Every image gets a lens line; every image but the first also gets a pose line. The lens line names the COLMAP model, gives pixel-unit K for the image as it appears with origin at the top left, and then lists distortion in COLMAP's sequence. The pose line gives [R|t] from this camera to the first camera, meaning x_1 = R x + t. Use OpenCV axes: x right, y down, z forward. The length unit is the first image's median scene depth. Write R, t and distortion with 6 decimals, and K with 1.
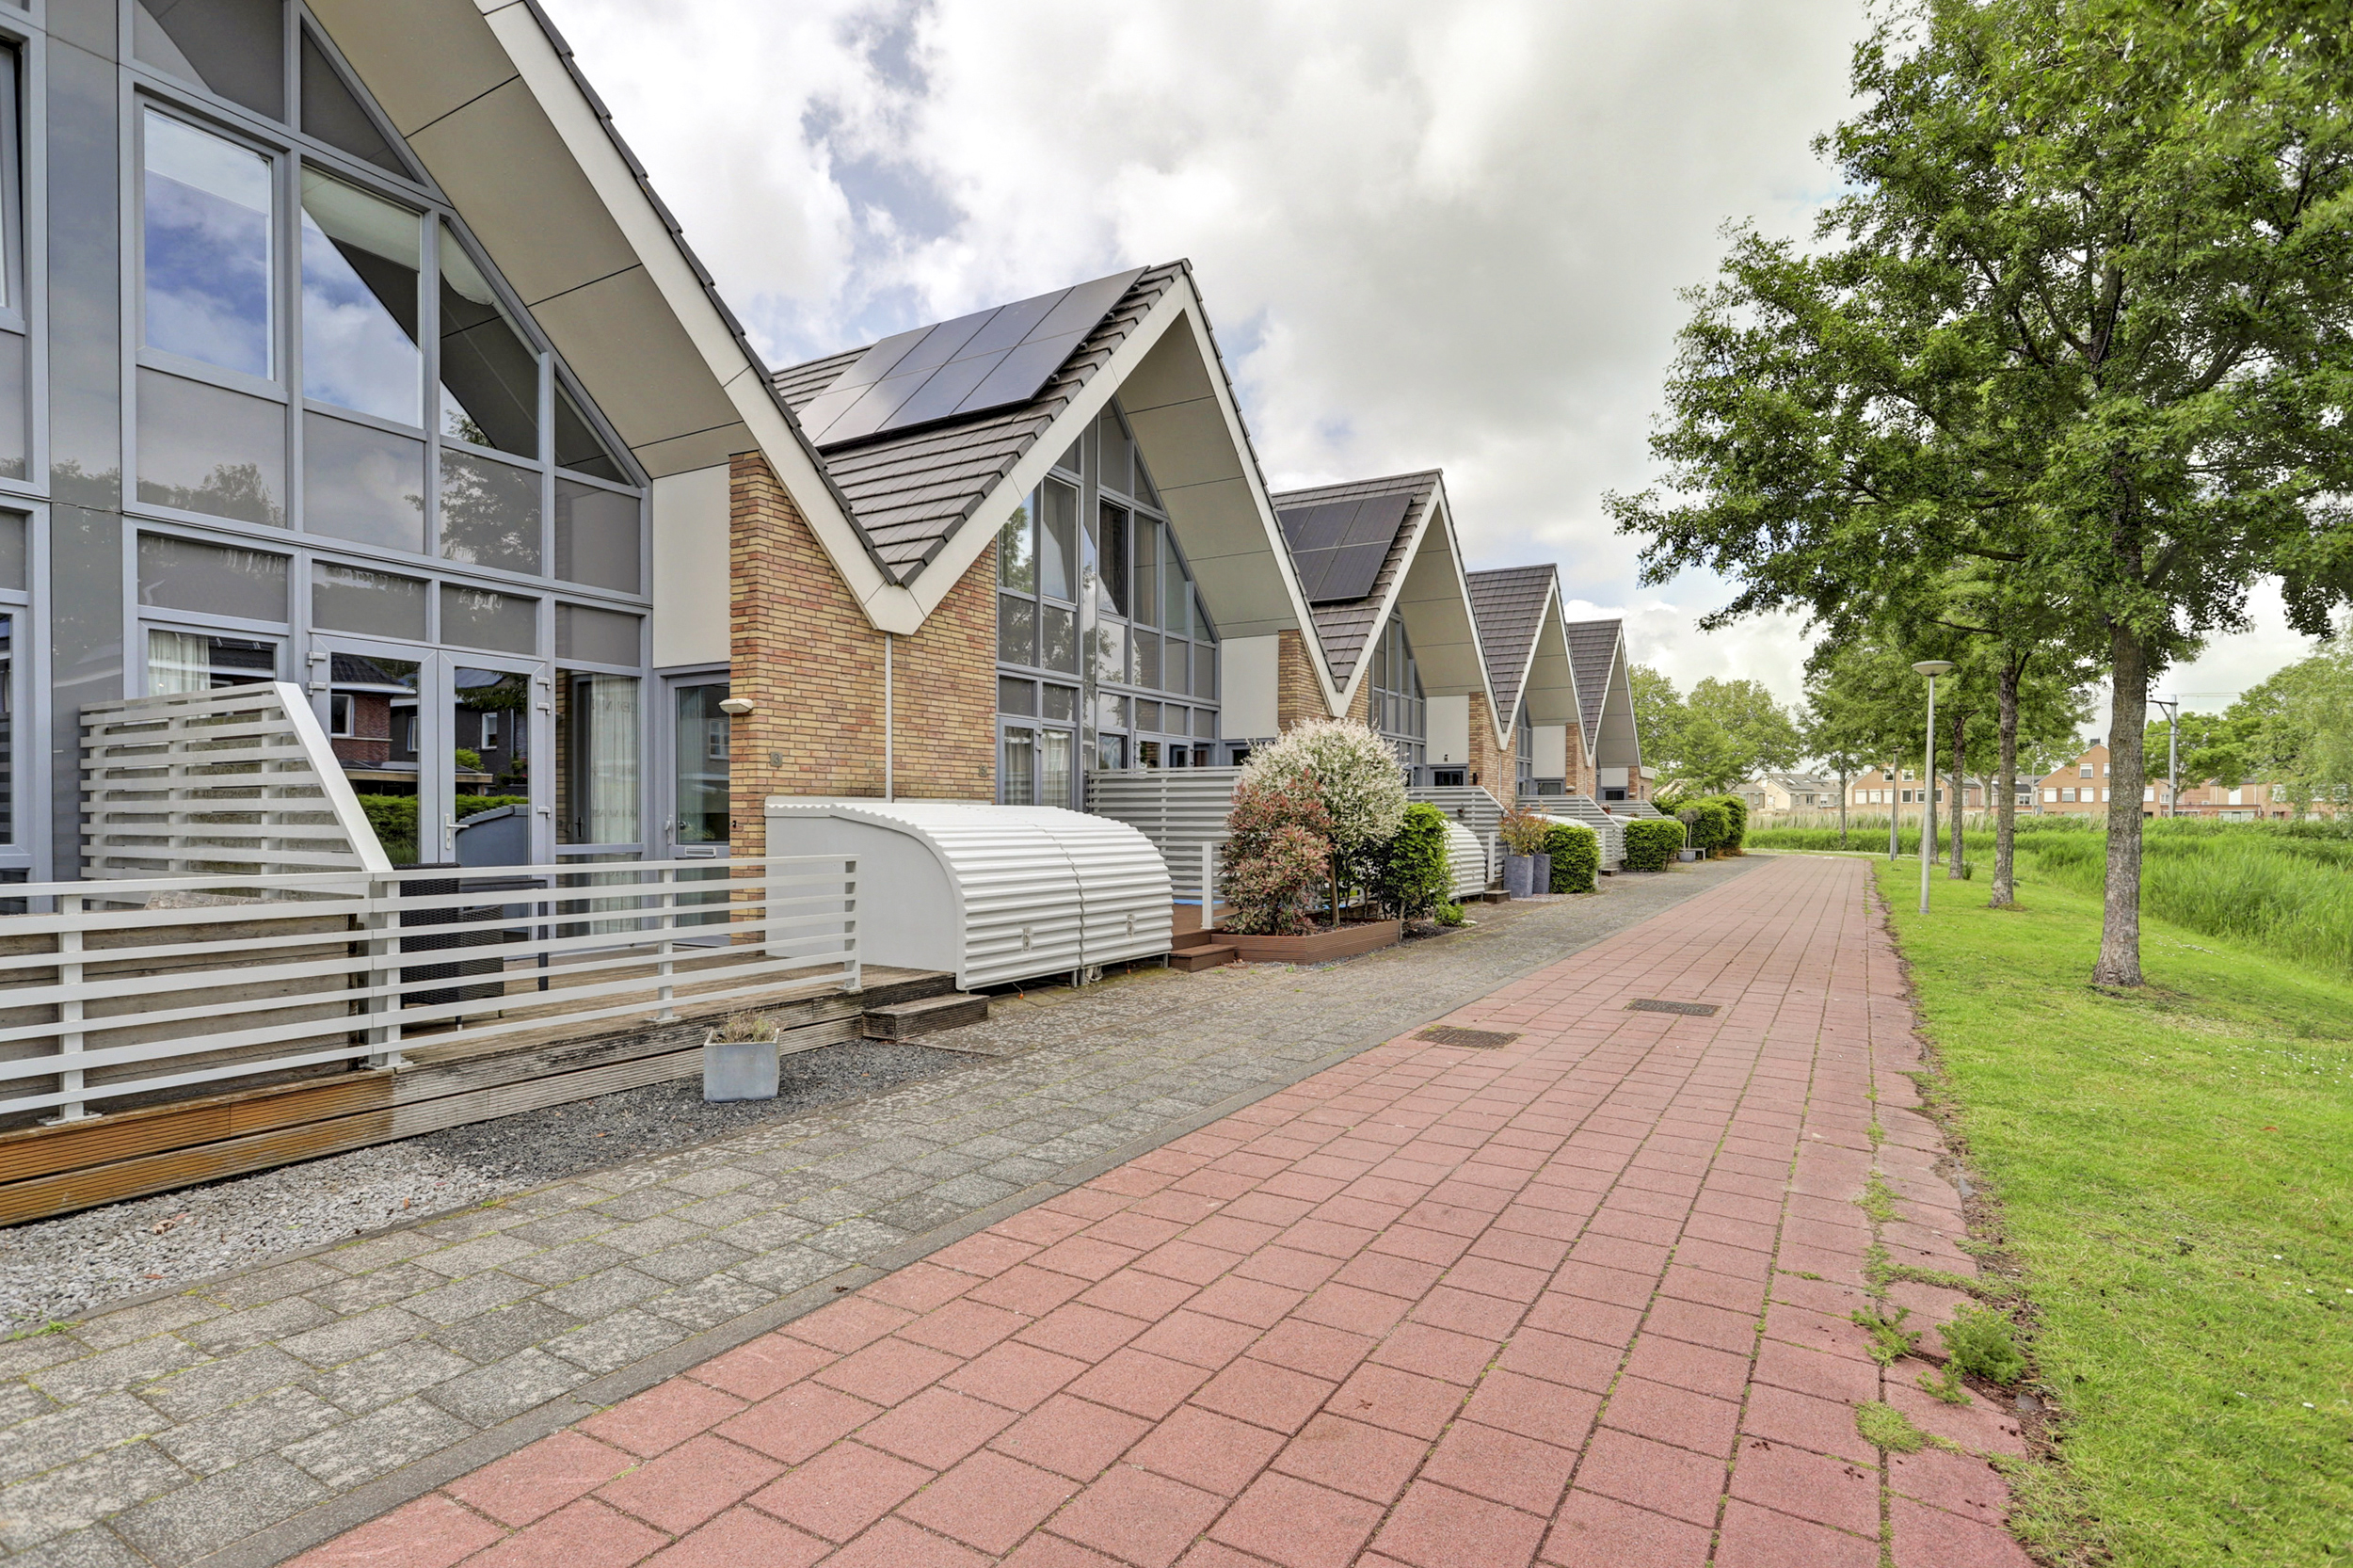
lens RADIAL K [[1159.6, 0, 1143.9], [0, 1159.6, 844.4], [0, 0, 1]] dist [-0.004969, -0.001026]
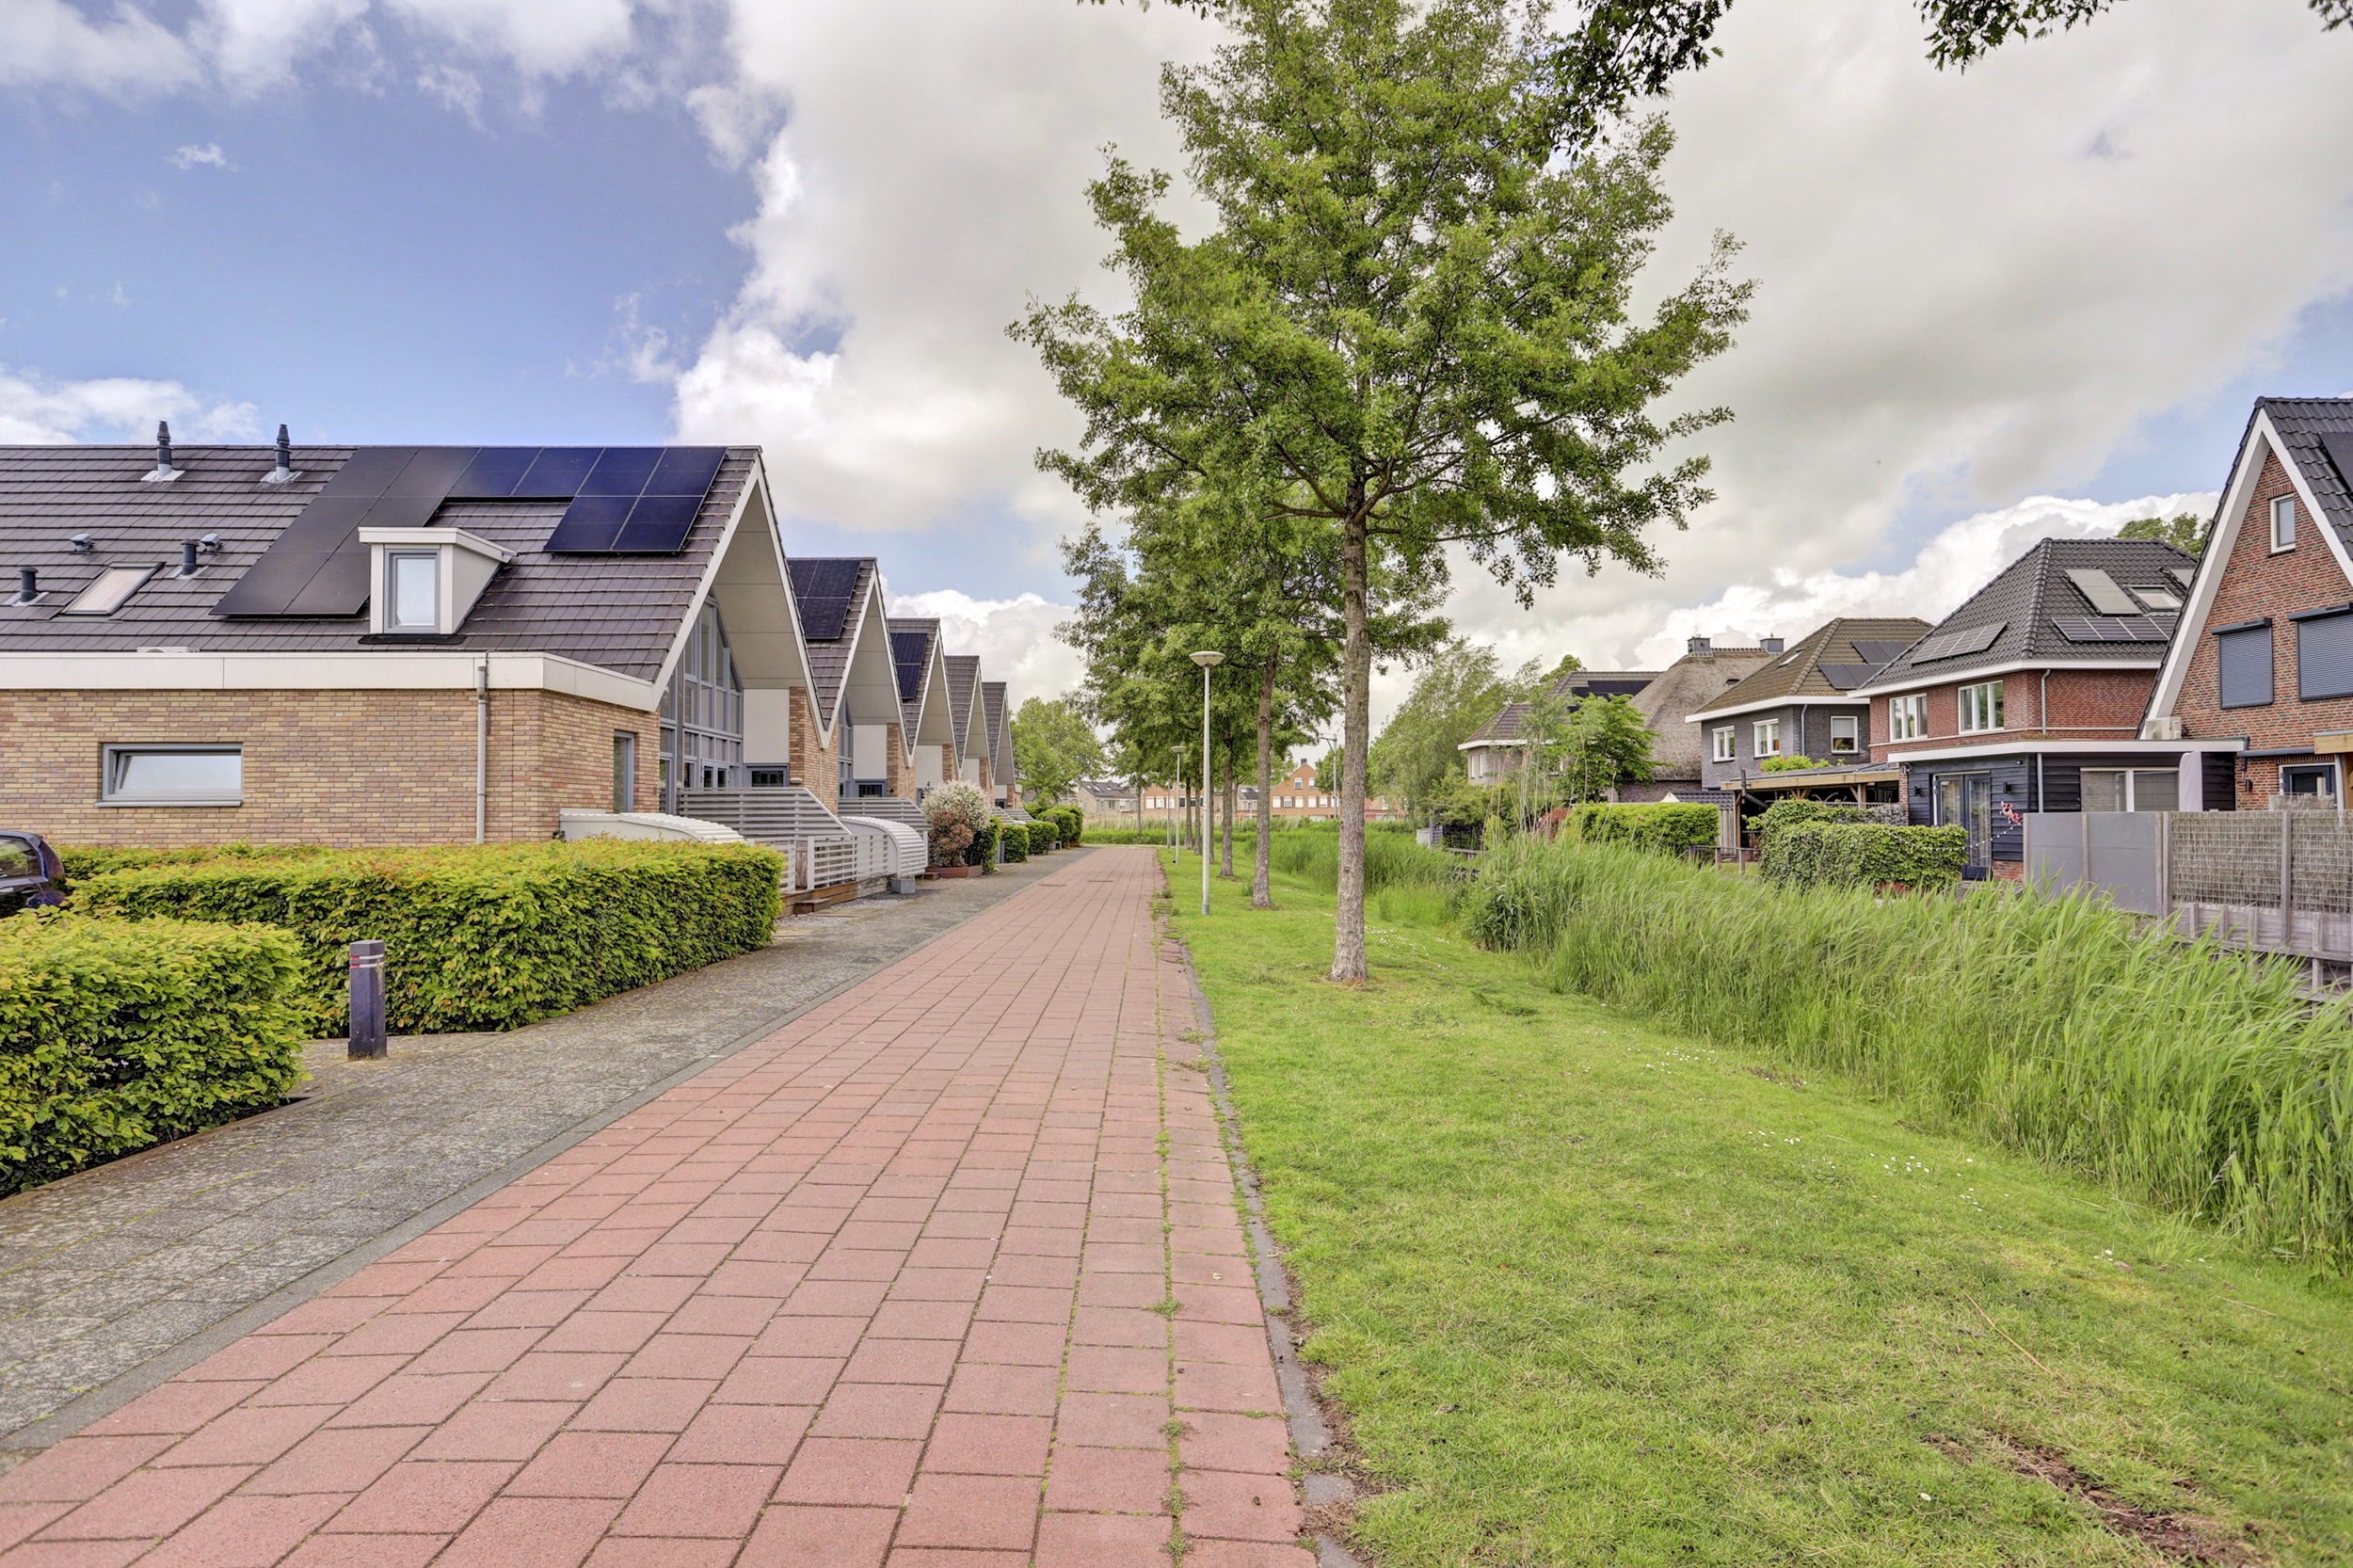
lens RADIAL K [[1249.7, 0, 1173.5], [0, 1249.7, 792.5], [0, 0, 1]] dist [-0.003680, -0.000249]
pose [[0.840253, 0.009295, 0.542115, -0.774767], [0.015672, 0.999019, -0.041419, 0.027996], [-0.541968, 0.043299, 0.839283, -1.249929]]
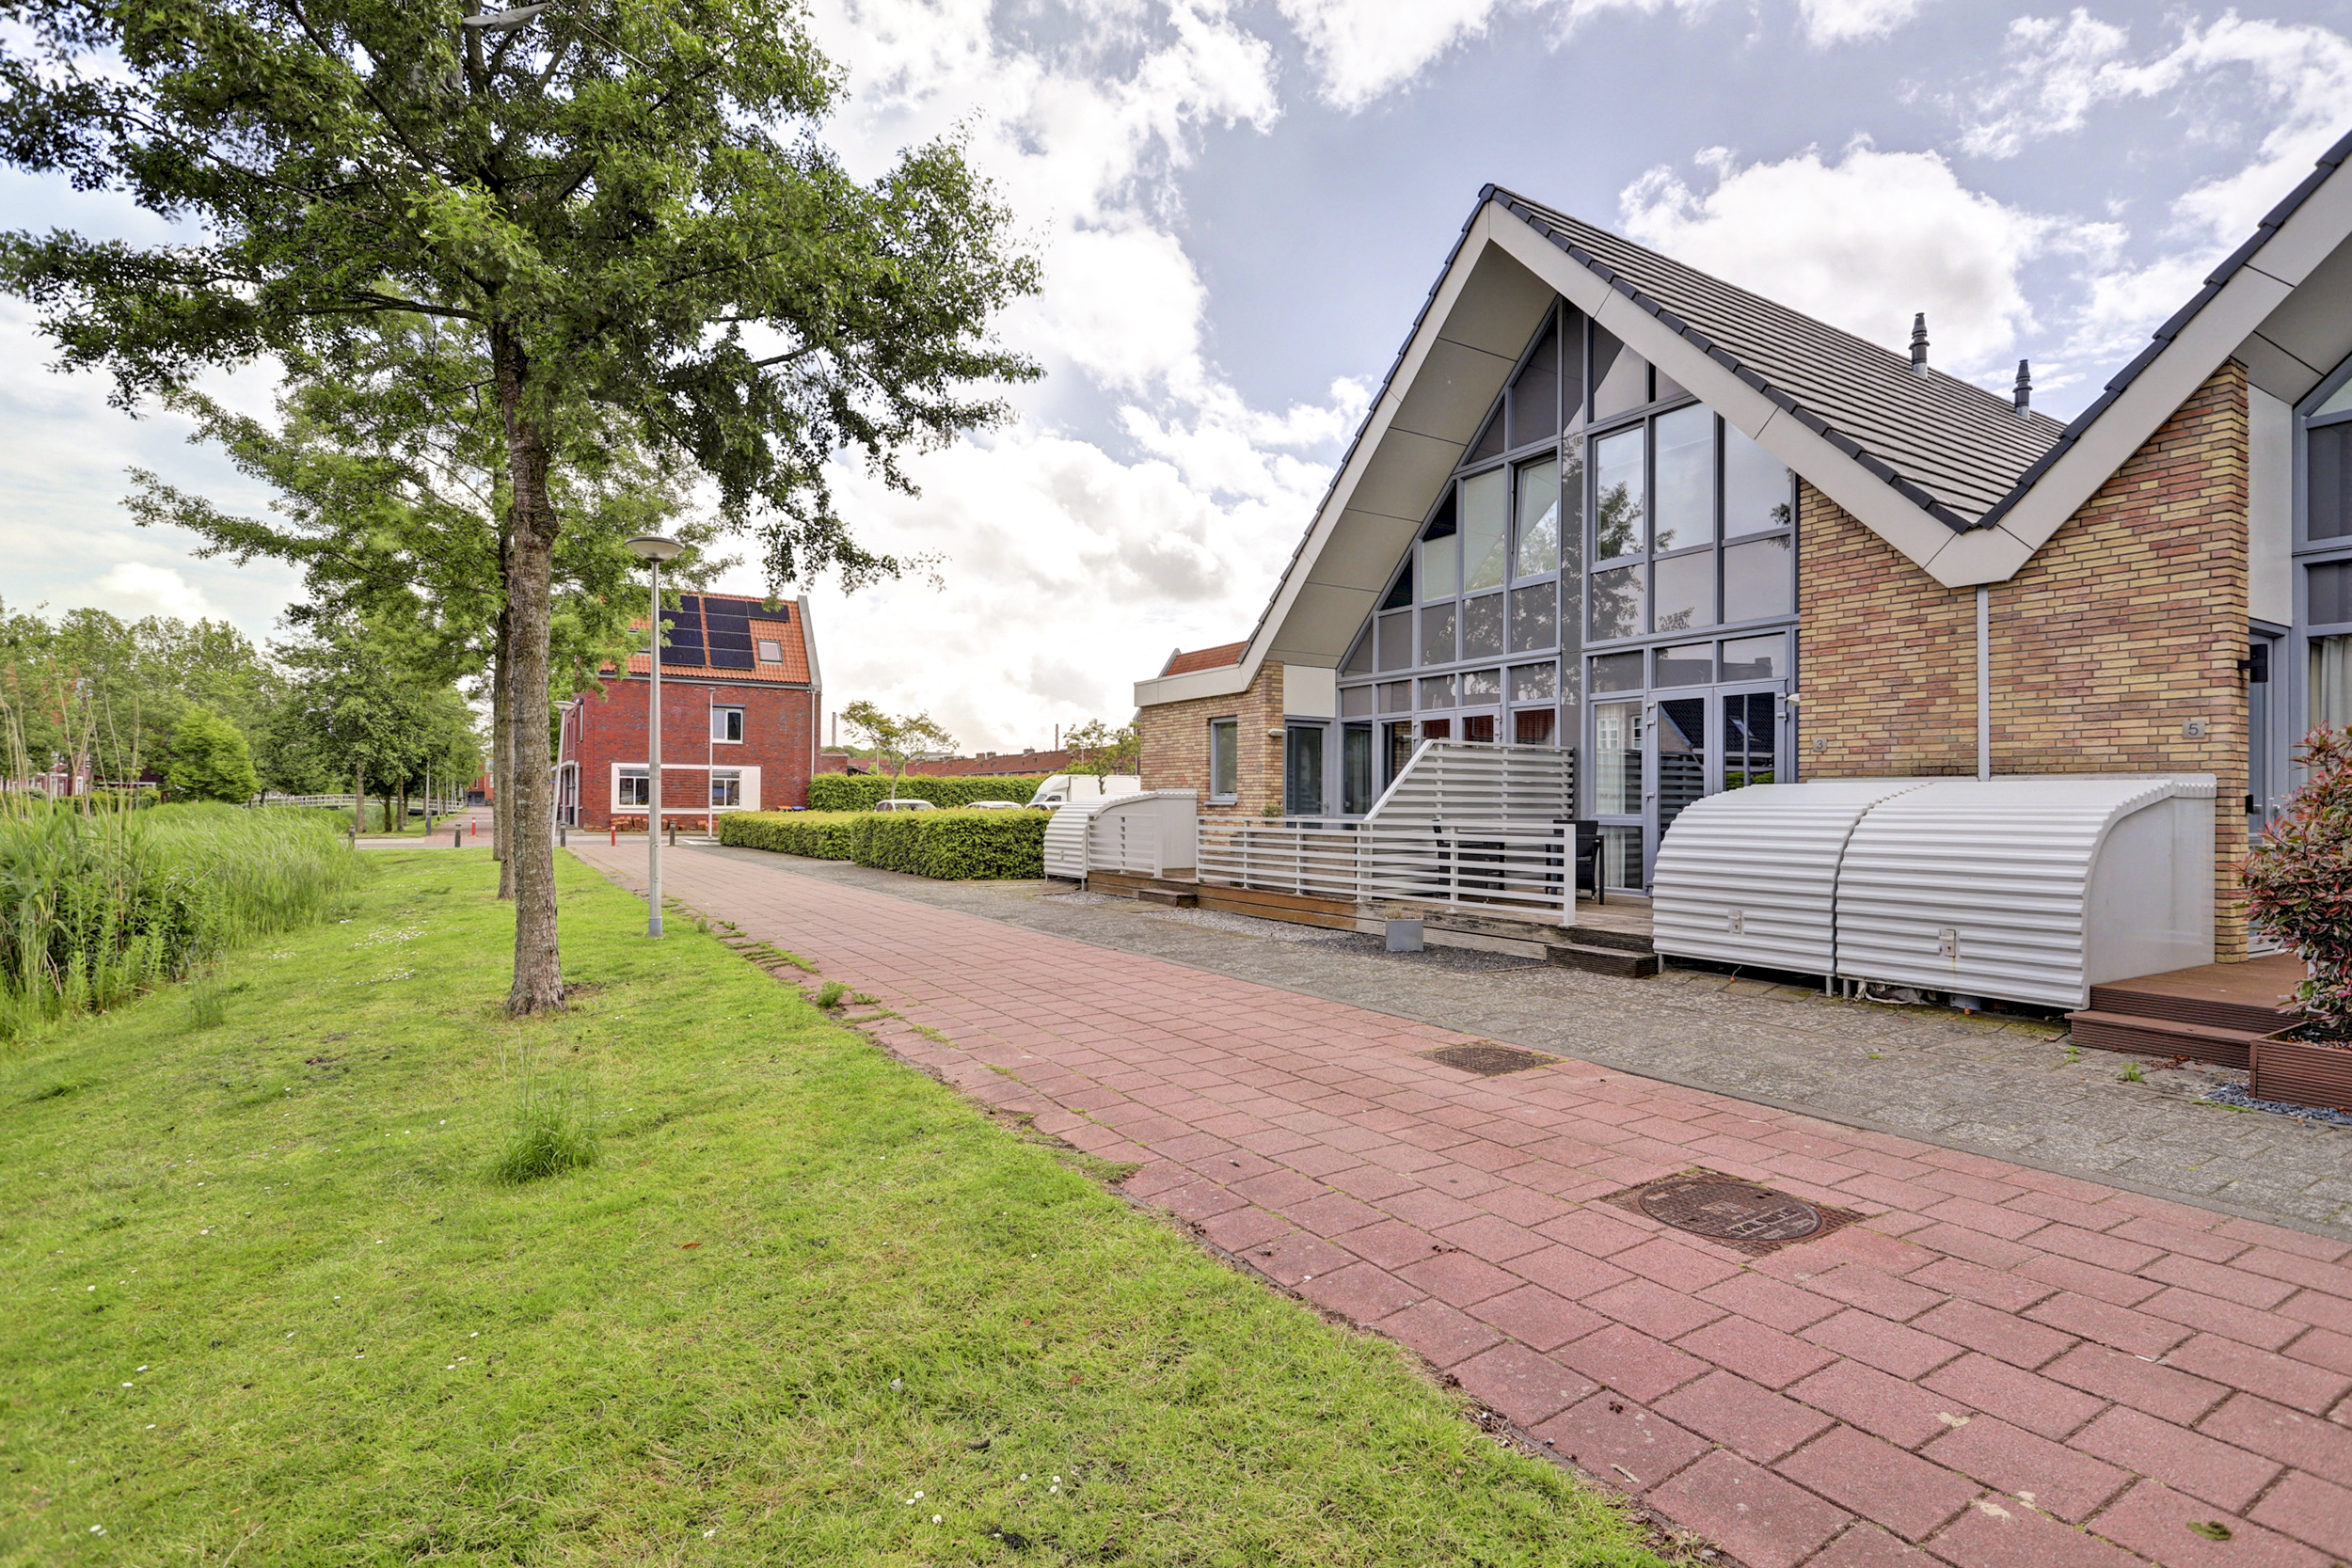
lens RADIAL K [[1147.4, 0, 1170.2], [0, 1147.4, 789.9], [0, 0, 1]] dist [-0.001422, -0.000118]
pose [[-0.458250, -0.023122, -0.888522, 0.809026], [-0.034716, 0.999364, -0.008101, -0.002070], [0.888145, 0.027134, -0.458762, 0.856531]]
